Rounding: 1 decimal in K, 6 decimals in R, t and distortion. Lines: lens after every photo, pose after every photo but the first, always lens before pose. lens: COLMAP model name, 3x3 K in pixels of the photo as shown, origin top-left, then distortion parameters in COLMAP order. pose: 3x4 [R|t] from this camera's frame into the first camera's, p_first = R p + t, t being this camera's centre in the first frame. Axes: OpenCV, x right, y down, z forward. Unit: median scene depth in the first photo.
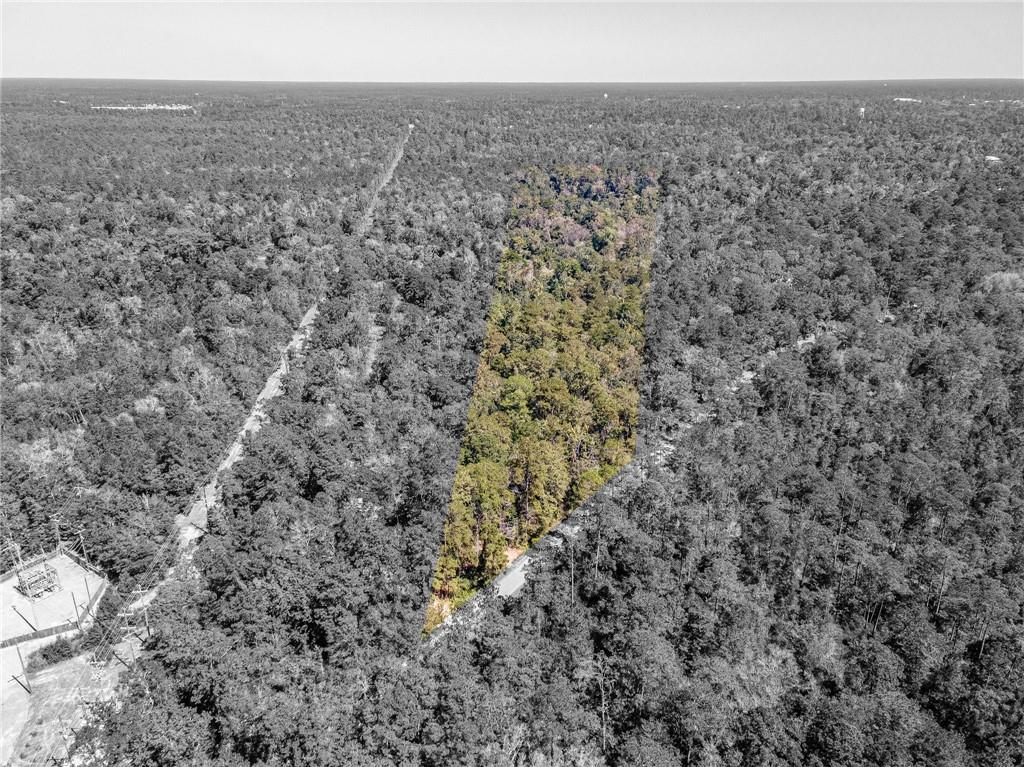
lens RADIAL K [[756.1, 0, 514.2], [0, 756.1, 385.2], [0, 0, 1]] dist [0.035790, 0.025118]
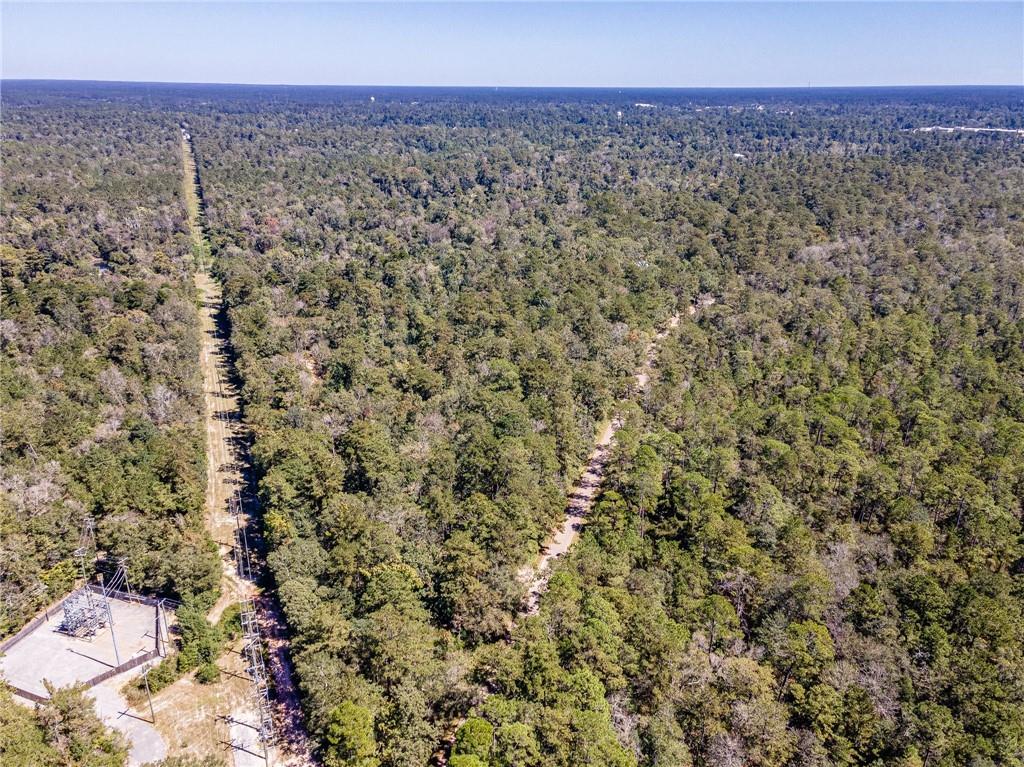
lens RADIAL K [[756.1, 0, 510.4], [0, 756.1, 380.2], [0, 0, 1]] dist [0.035790, 0.025118]
pose [[0.957102, -0.101566, 0.271367, -0.175590], [0.104154, 0.994549, 0.004888, 0.008412], [-0.270385, 0.023586, 0.962463, -0.016812]]
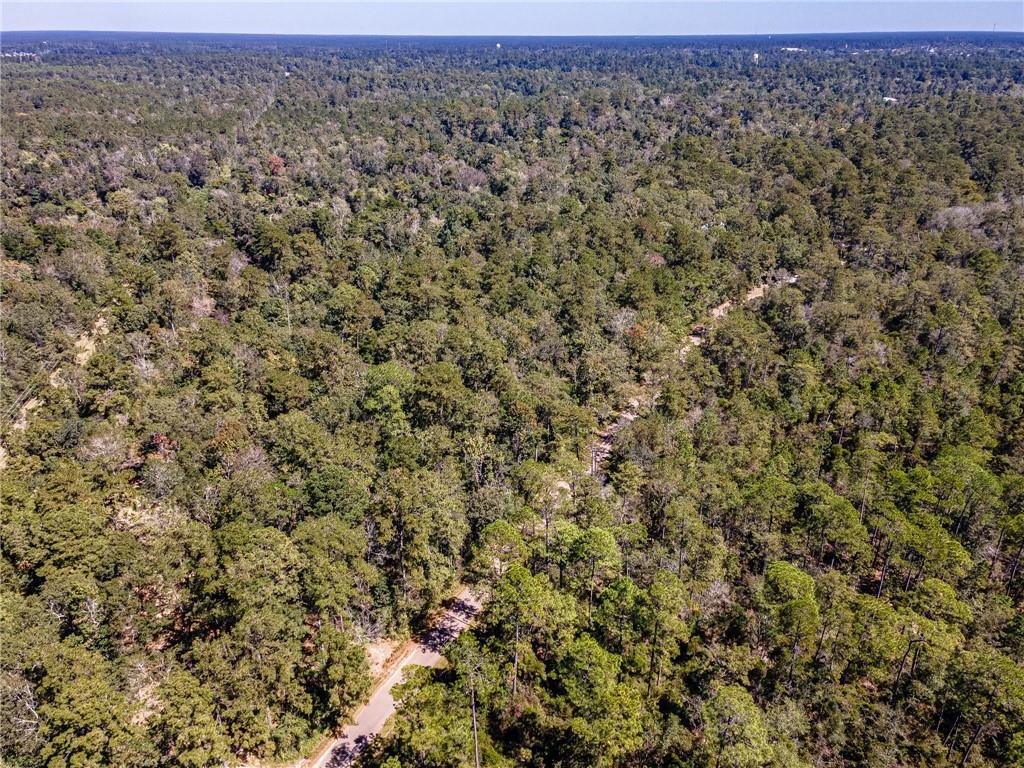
lens RADIAL K [[756.1, 0, 510.7], [0, 756.1, 388.0], [0, 0, 1]] dist [0.035790, 0.025118]
pose [[0.992004, -0.054408, 0.113877, 0.022985], [0.048194, 0.997231, 0.056630, -0.015783], [-0.116643, -0.050689, 0.991880, 0.194213]]
